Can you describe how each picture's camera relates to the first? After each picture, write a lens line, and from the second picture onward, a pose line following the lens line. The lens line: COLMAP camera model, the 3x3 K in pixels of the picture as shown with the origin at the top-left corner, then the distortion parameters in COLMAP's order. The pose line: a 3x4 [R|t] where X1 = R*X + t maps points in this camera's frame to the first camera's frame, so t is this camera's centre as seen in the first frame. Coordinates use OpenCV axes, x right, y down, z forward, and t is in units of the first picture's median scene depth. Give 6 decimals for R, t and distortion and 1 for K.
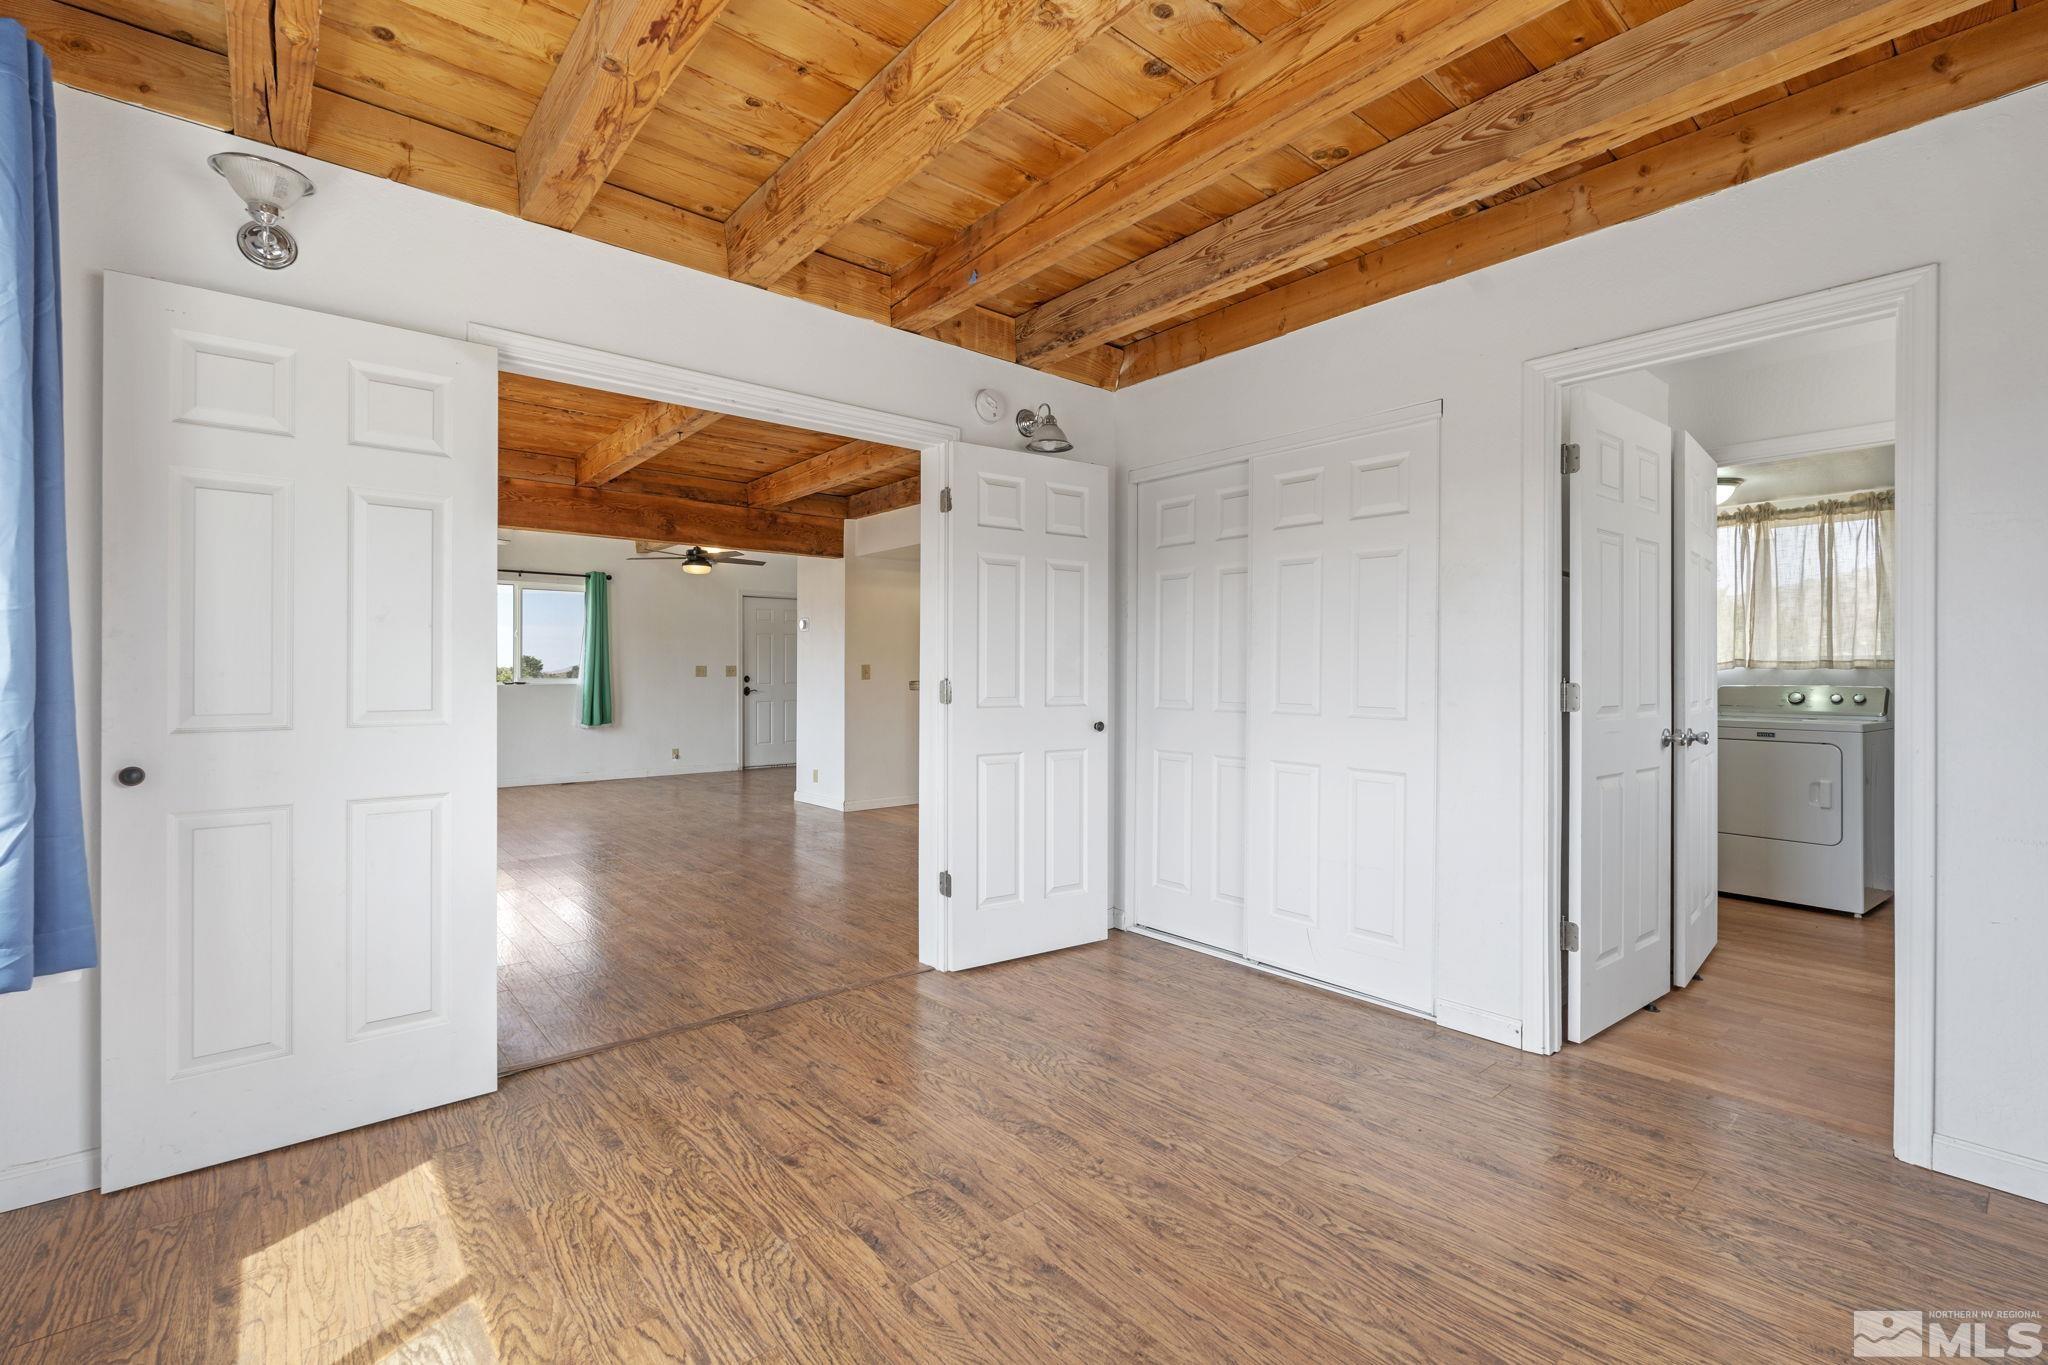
lens RADIAL K [[893.3, 0, 1020.8], [0, 893.3, 664.8], [0, 0, 1]] dist [-0.006301, 0.001386]
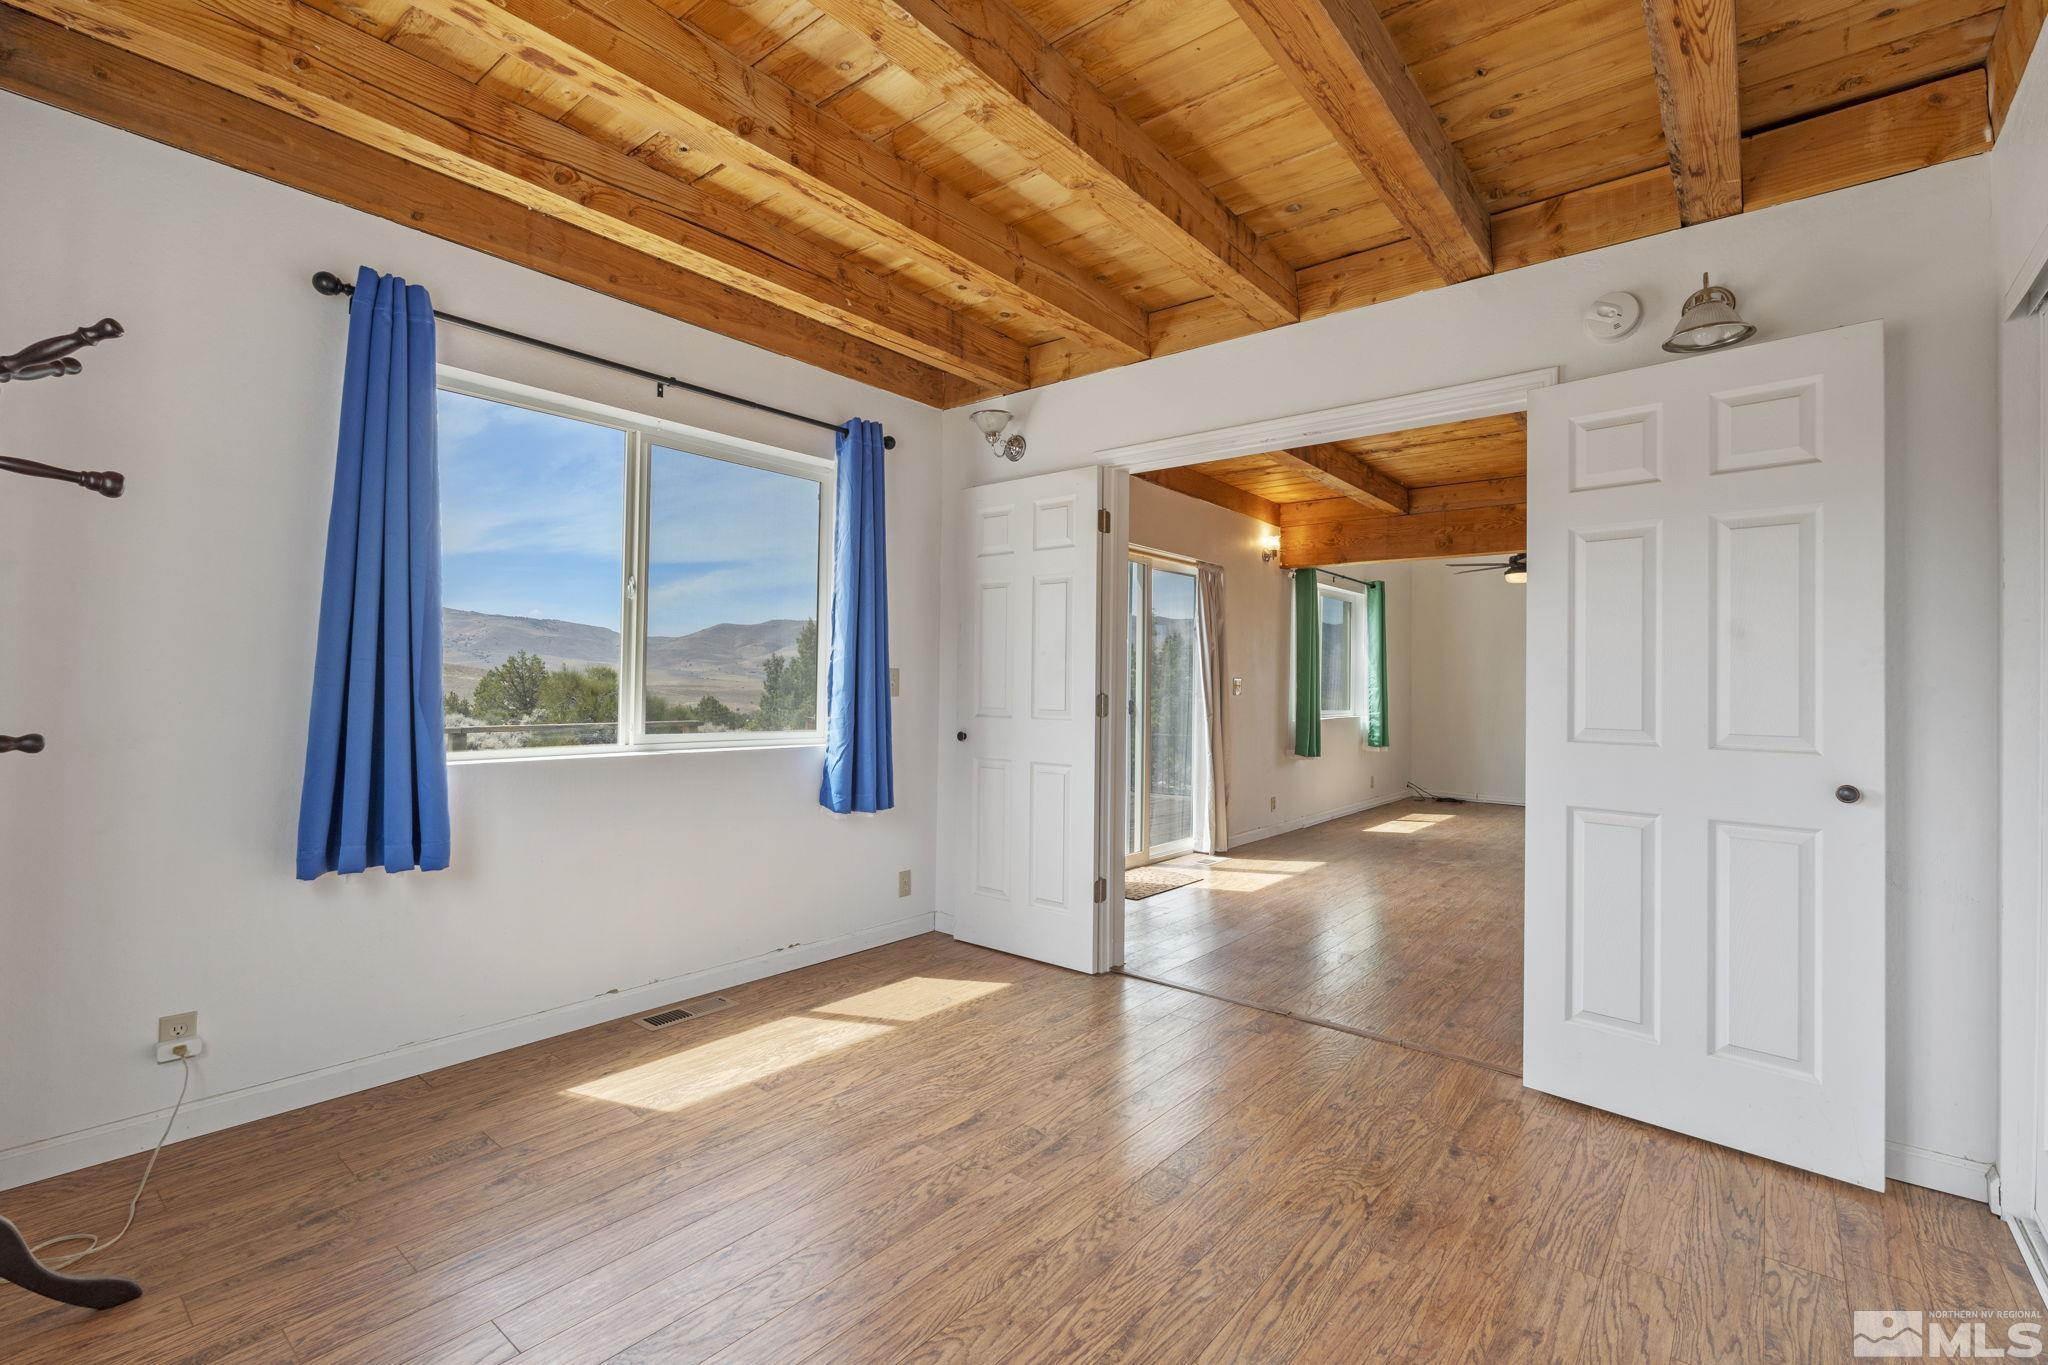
lens RADIAL K [[909.3, 0, 1024.2], [0, 909.3, 669.7], [0, 0, 1]] dist [-0.004213, 0.000570]
pose [[0.182426, -0.015470, -0.983098, 0.701871], [-0.005270, 0.999846, -0.016712, 0.004908], [0.983205, 0.008229, 0.182317, 0.503255]]
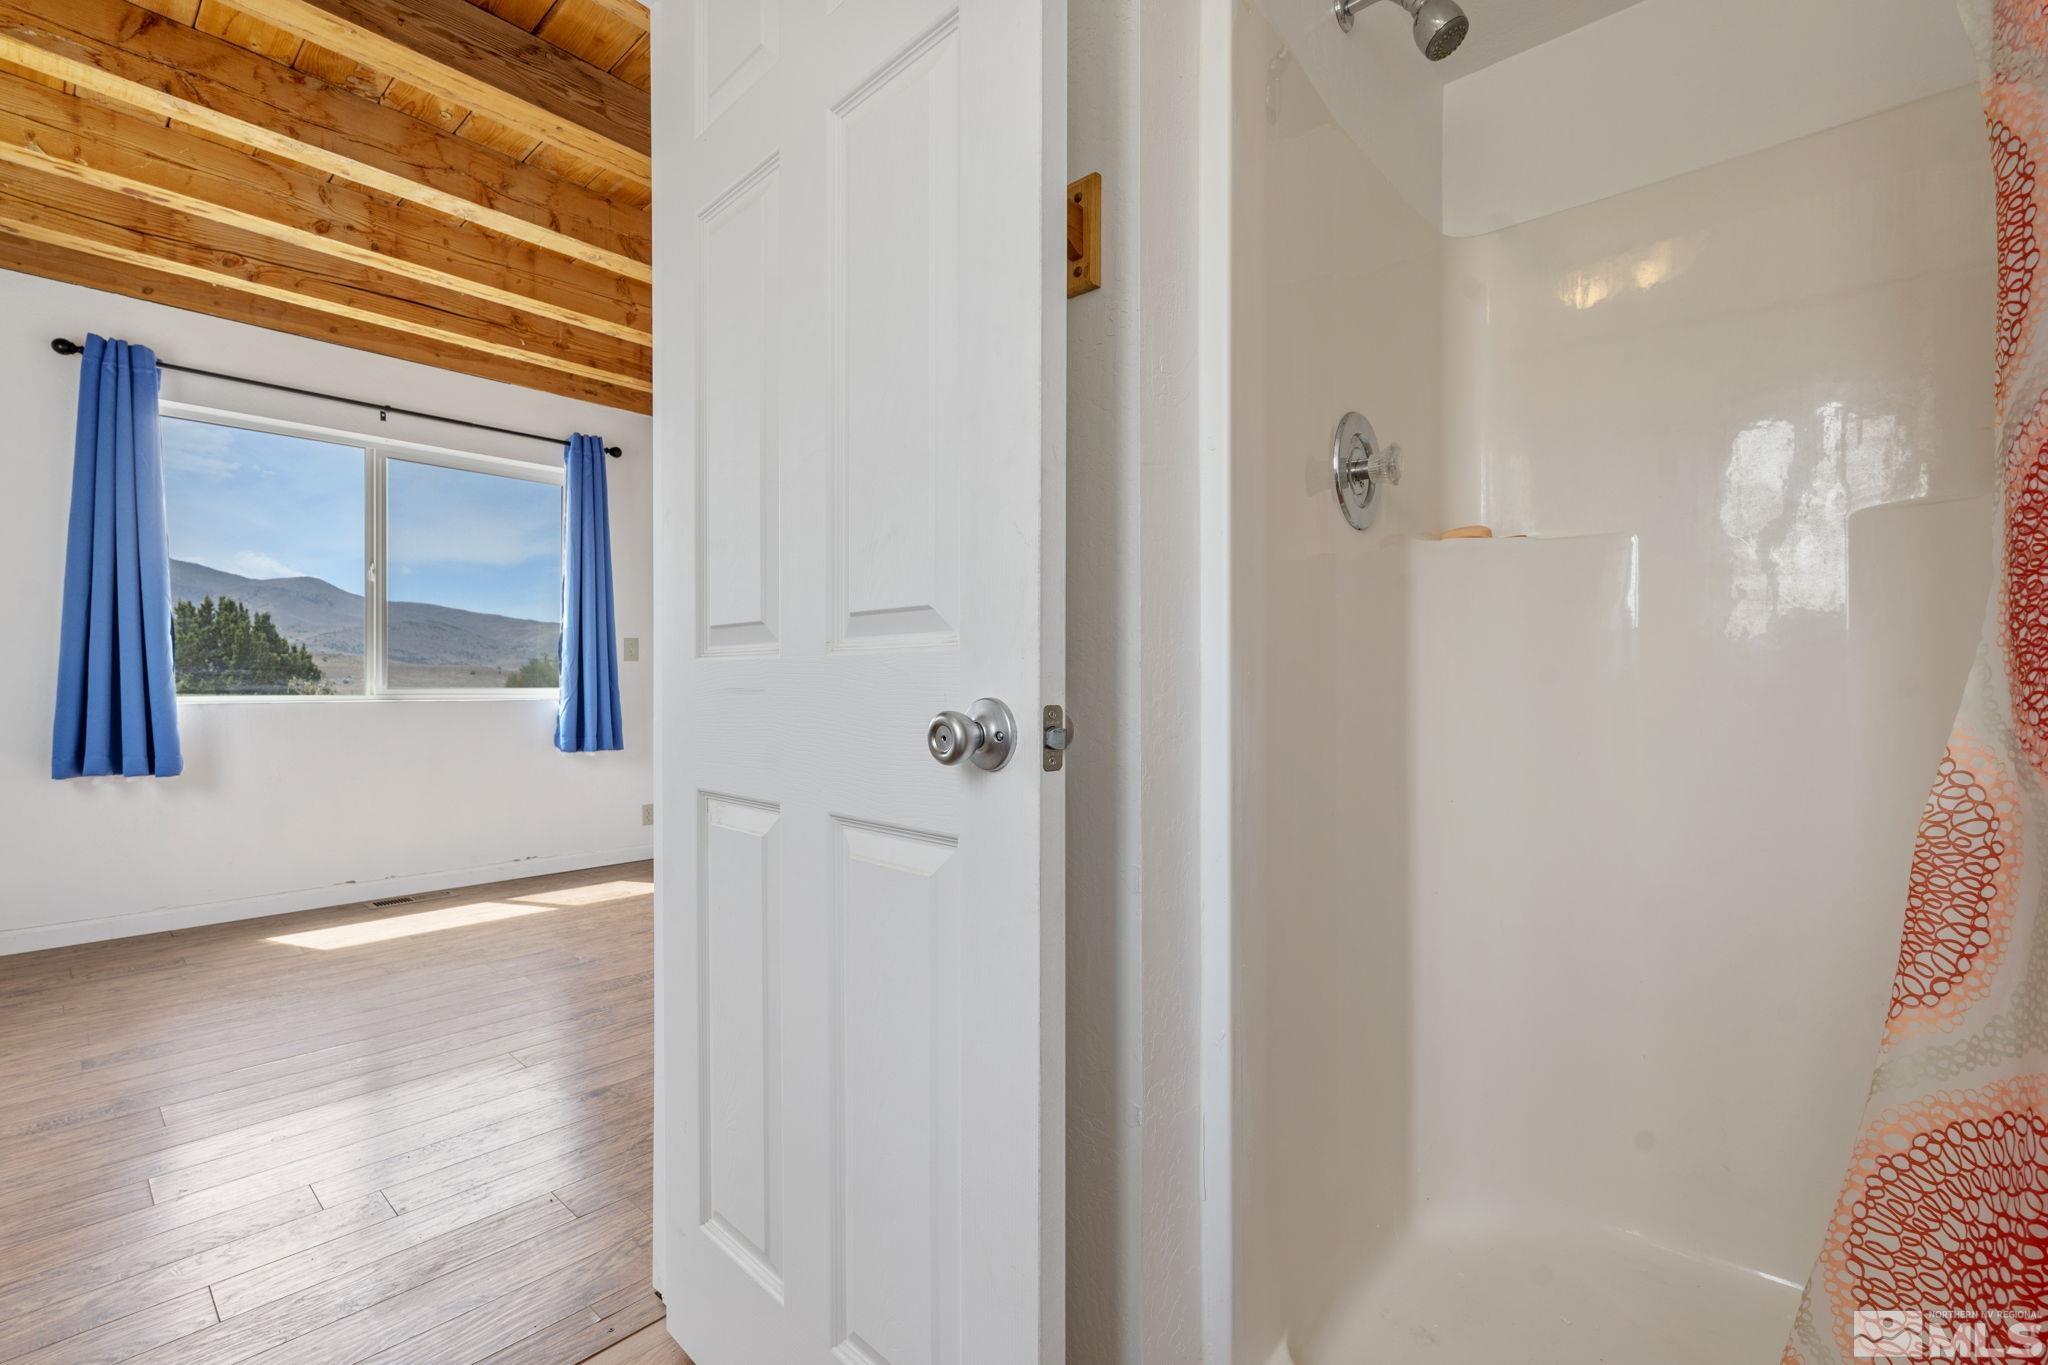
lens RADIAL K [[893.3, 0, 1039.6], [0, 893.3, 691.6], [0, 0, 1]] dist [-0.006301, 0.001386]
pose [[0.148884, 0.006821, -0.988831, 1.047524], [0.008035, 0.999935, 0.008107, 0.071080], [0.988822, -0.009152, 0.148820, 1.047258]]
